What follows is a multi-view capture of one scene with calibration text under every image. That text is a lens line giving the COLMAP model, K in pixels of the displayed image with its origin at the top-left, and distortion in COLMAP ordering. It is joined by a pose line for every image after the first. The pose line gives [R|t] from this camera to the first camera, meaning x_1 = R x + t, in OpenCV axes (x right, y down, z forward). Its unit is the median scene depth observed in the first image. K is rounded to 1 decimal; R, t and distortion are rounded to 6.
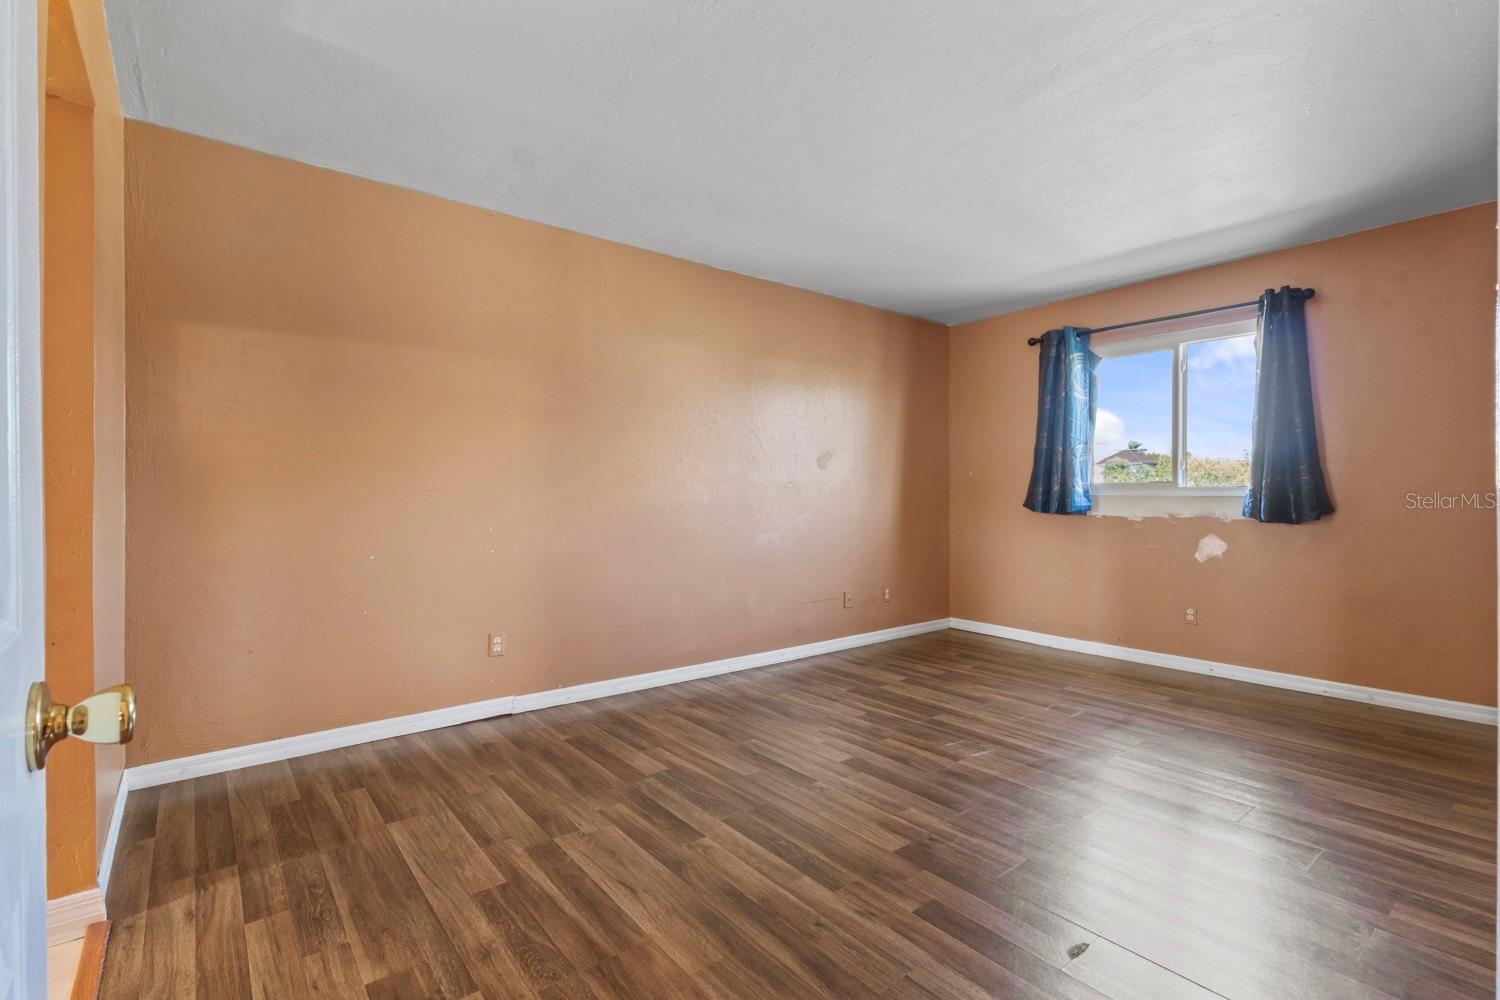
lens RADIAL K [[696.0, 0, 750.0], [0, 696.0, 500.0], [0, 0, 1]] dist [0.000380, 0.001173]
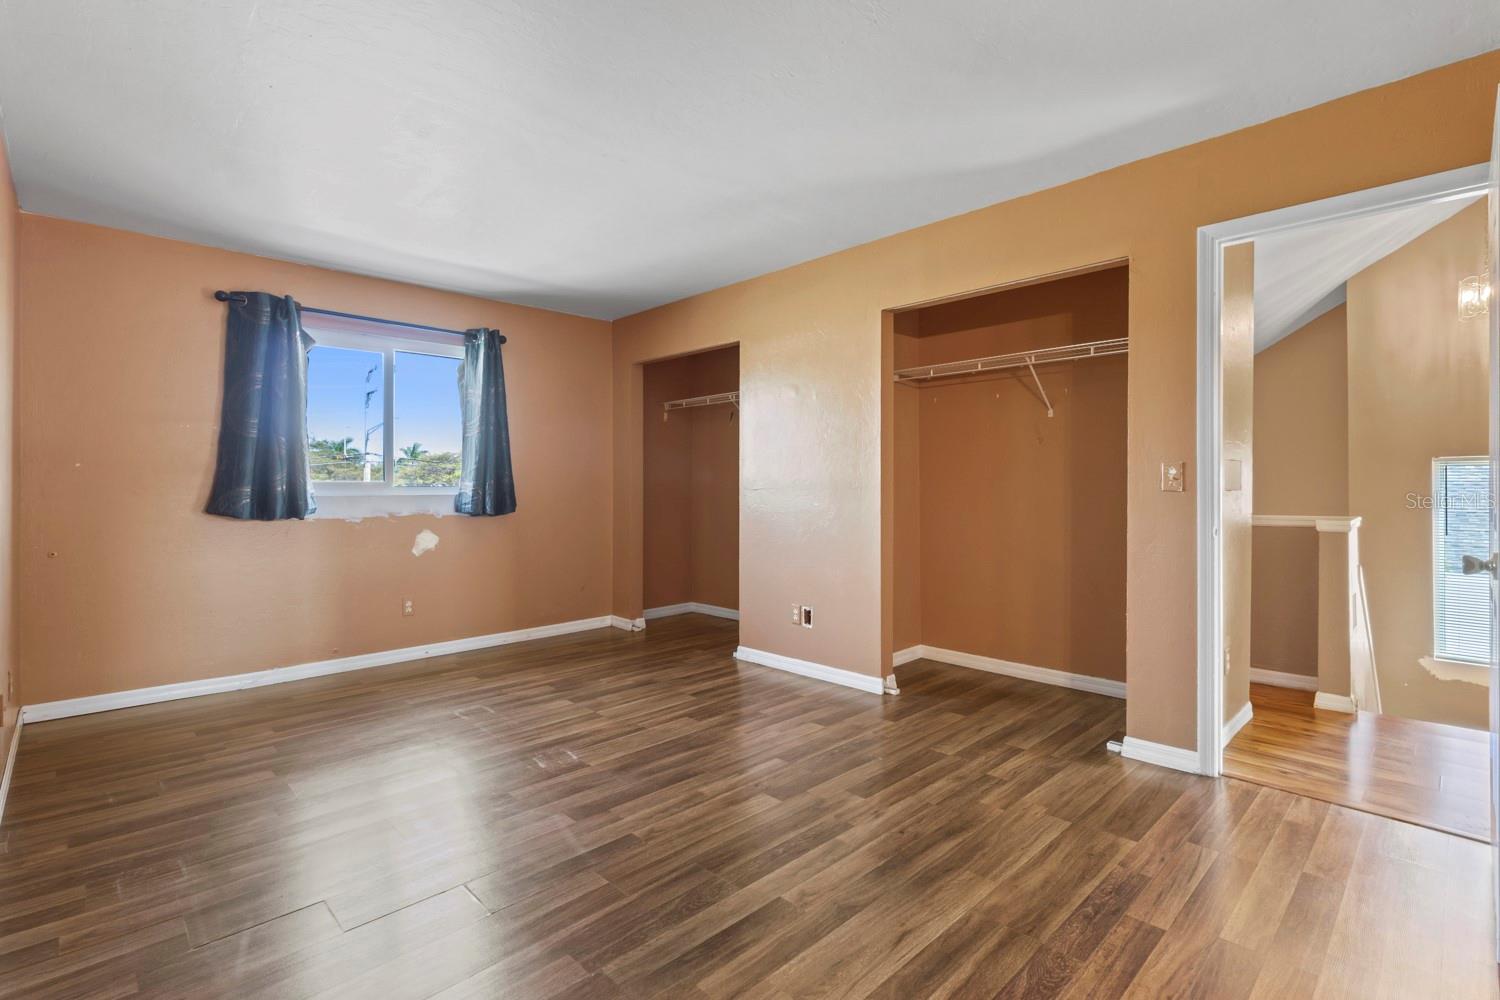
lens RADIAL K [[701.4, 0, 749.2], [0, 701.4, 478.4], [0, 0, 1]] dist [-0.000759, 0.001530]
pose [[-0.106731, 0.013392, 0.994198, -0.768691], [0.014551, 0.999823, -0.011906, -0.017391], [-0.994181, 0.013196, -0.106907, 0.934585]]
